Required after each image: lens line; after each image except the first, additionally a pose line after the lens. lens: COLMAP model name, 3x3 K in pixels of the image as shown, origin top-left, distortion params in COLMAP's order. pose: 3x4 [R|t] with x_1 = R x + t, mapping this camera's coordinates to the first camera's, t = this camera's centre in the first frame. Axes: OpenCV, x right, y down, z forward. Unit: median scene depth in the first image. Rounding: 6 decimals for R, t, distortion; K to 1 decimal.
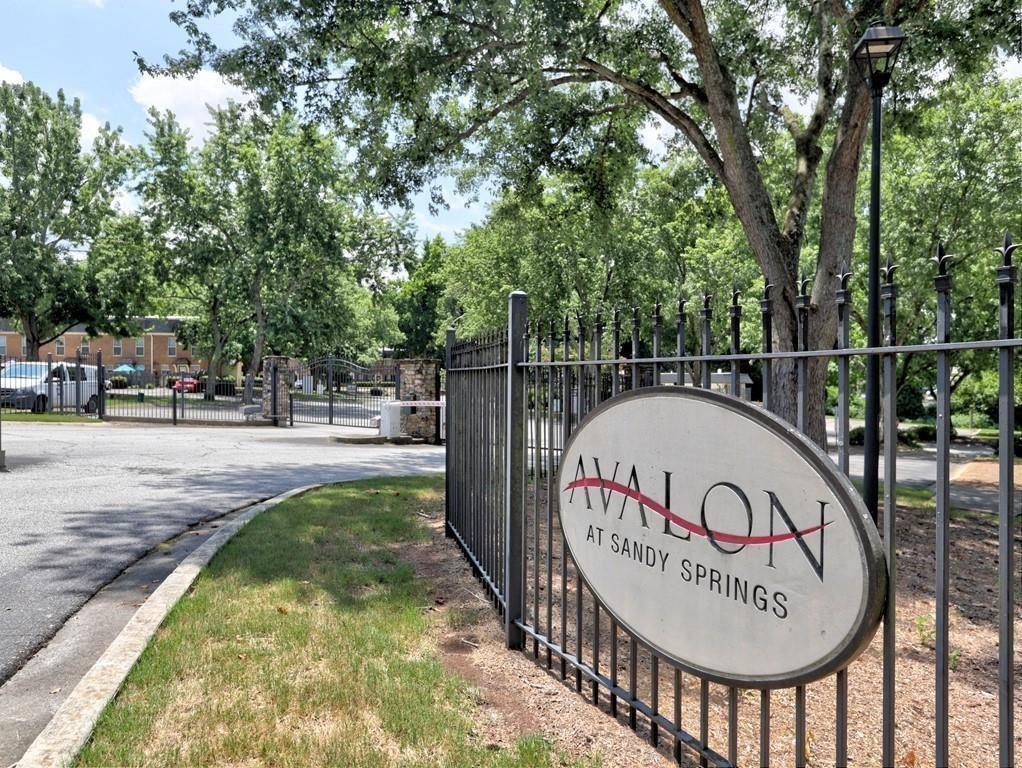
lens RADIAL K [[703.8, 0, 511.0], [0, 703.8, 384.0], [0, 0, 1]] dist [0.004410, 0.010123]
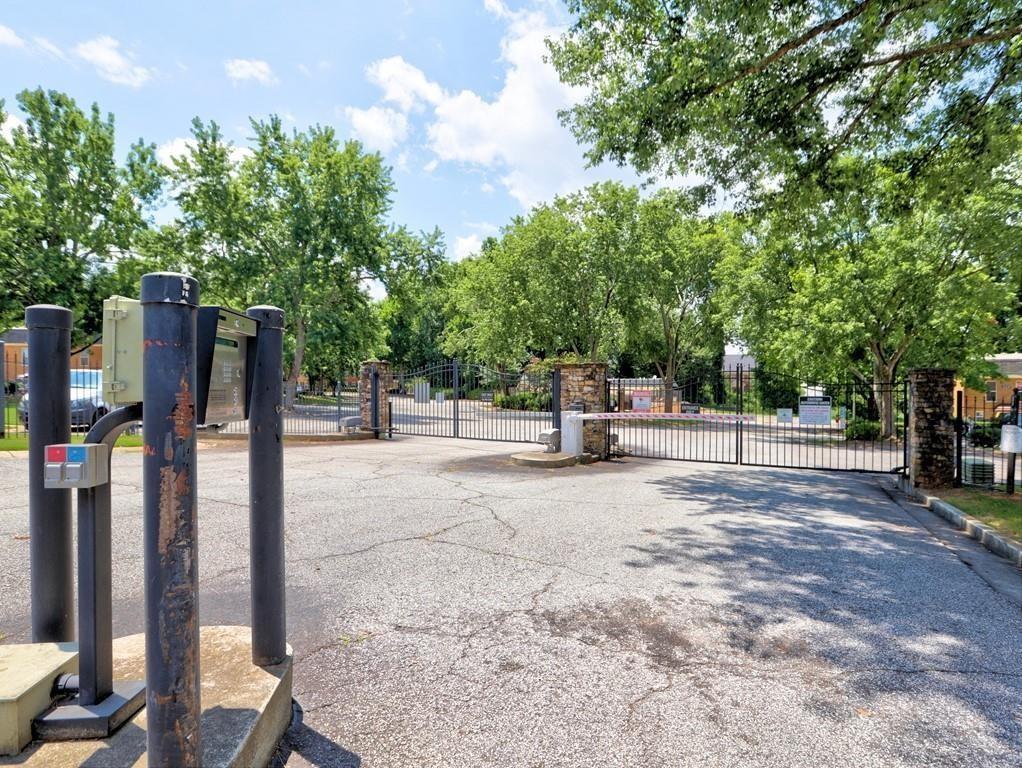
lens RADIAL K [[552.5, 0, 511.0], [0, 552.5, 384.0], [0, 0, 1]] dist [-0.002122, -0.003022]
pose [[0.993723, -0.006412, 0.111686, -0.144324], [0.007379, 0.999939, -0.008246, -0.002100], [-0.111627, 0.009019, 0.993709, 0.163457]]
